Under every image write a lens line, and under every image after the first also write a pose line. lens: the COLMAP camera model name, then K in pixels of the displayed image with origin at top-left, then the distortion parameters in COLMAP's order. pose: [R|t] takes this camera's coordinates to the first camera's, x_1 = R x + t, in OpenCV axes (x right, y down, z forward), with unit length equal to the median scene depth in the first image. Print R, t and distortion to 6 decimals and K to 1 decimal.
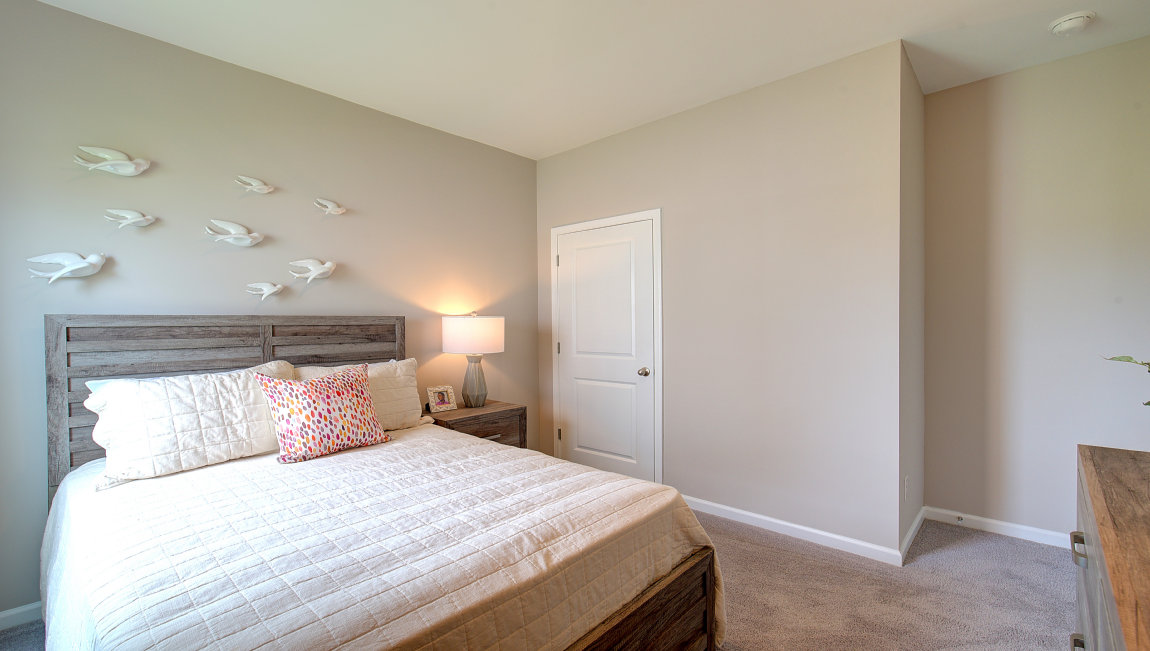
lens RADIAL K [[488.3, 0, 577.4], [0, 488.3, 328.9], [0, 0, 1]] dist [-0.003152, 0.000900]
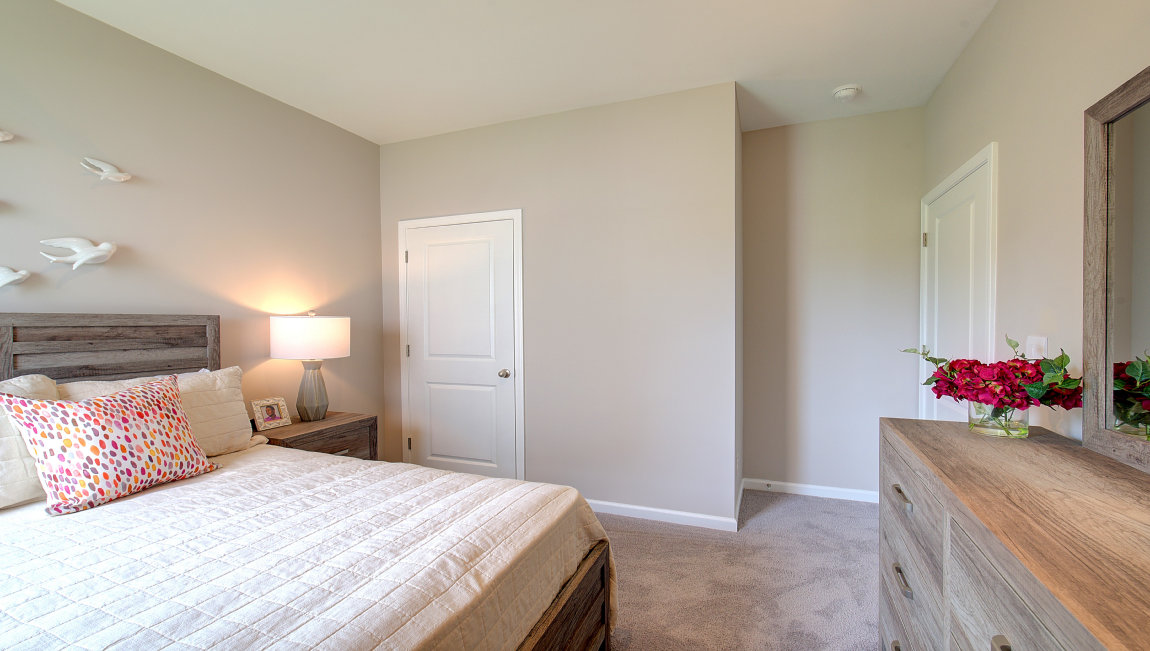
lens RADIAL K [[488.3, 0, 574.8], [0, 488.3, 333.6], [0, 0, 1]] dist [-0.003152, 0.000900]
pose [[0.936346, -0.005016, 0.351043, -0.091816], [0.002312, 0.999964, 0.008124, -0.000644], [-0.351071, -0.006795, 0.936324, 0.031672]]
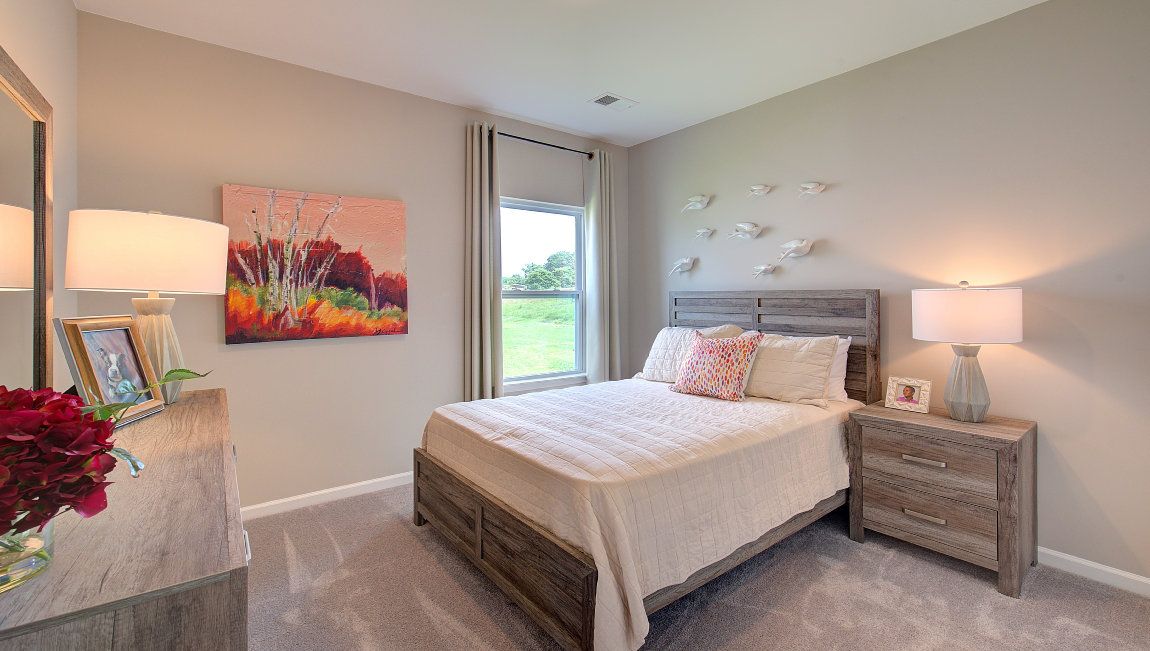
lens RADIAL K [[515.3, 0, 550.7], [0, 515.3, 292.2], [0, 0, 1]] dist [-0.014398, 0.000839]
pose [[-0.209980, -0.002797, -0.977702, 0.720128], [-0.013563, 0.999908, 0.000052, -0.014250], [0.977612, 0.013271, -0.209999, 0.684243]]
